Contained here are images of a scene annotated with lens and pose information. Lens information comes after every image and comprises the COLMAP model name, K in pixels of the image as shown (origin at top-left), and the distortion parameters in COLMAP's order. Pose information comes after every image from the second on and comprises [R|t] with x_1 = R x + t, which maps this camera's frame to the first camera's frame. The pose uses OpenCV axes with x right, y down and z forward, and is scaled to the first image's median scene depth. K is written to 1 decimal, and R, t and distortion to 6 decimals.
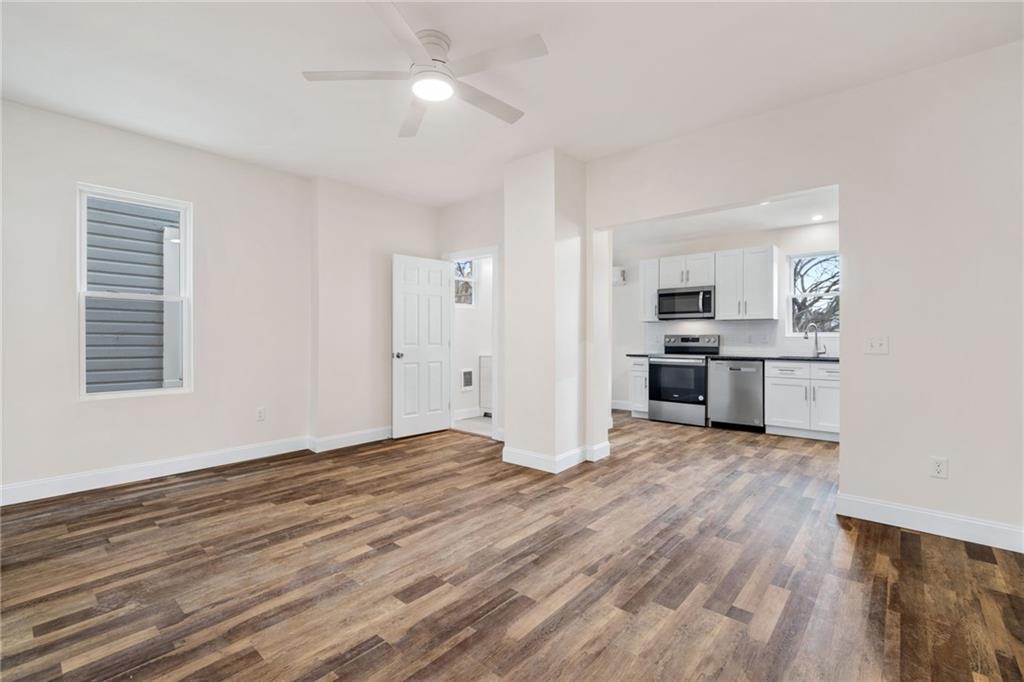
lens RADIAL K [[458.0, 0, 502.6], [0, 458.0, 333.9], [0, 0, 1]] dist [0.001721, 0.000872]
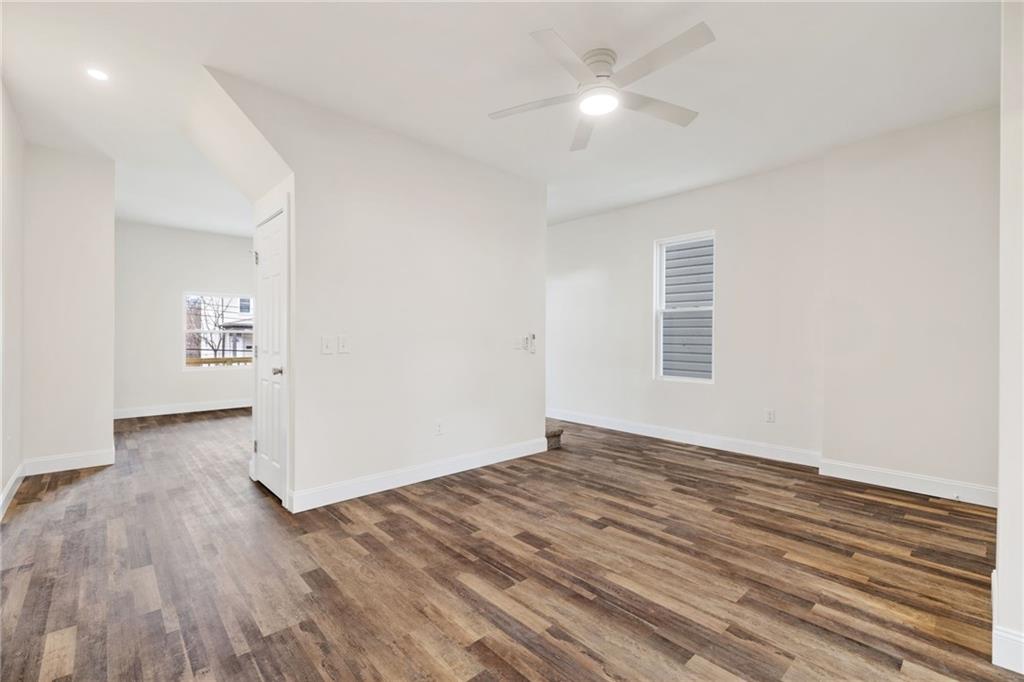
lens RADIAL K [[458.0, 0, 511.7], [0, 458.0, 343.0], [0, 0, 1]] dist [0.001721, 0.000872]
pose [[-0.119233, 0.013214, -0.992778, 0.615688], [0.004087, 0.999909, 0.012818, 0.000013], [0.992858, -0.002529, -0.119276, 0.633181]]
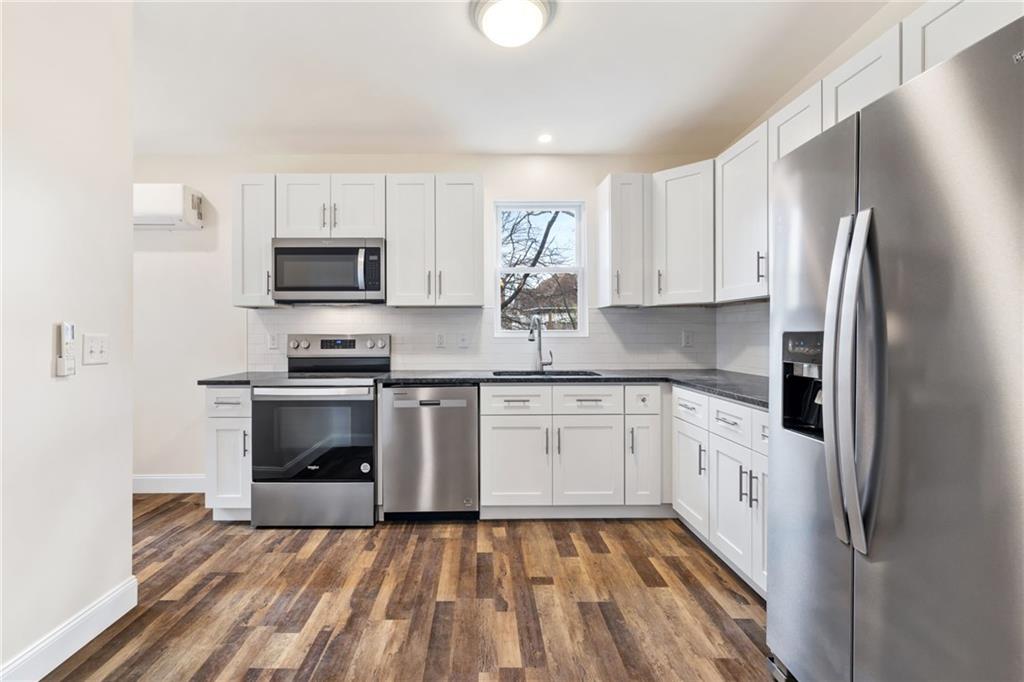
lens RADIAL K [[480.2, 0, 473.3], [0, 480.2, 336.0], [0, 0, 1]] dist [-0.001188, 0.000338]
pose [[0.758767, -0.006968, 0.651325, 0.311269], [-0.001913, 0.999915, 0.012927, -0.006116], [-0.651360, -0.011055, 0.758689, 0.882415]]
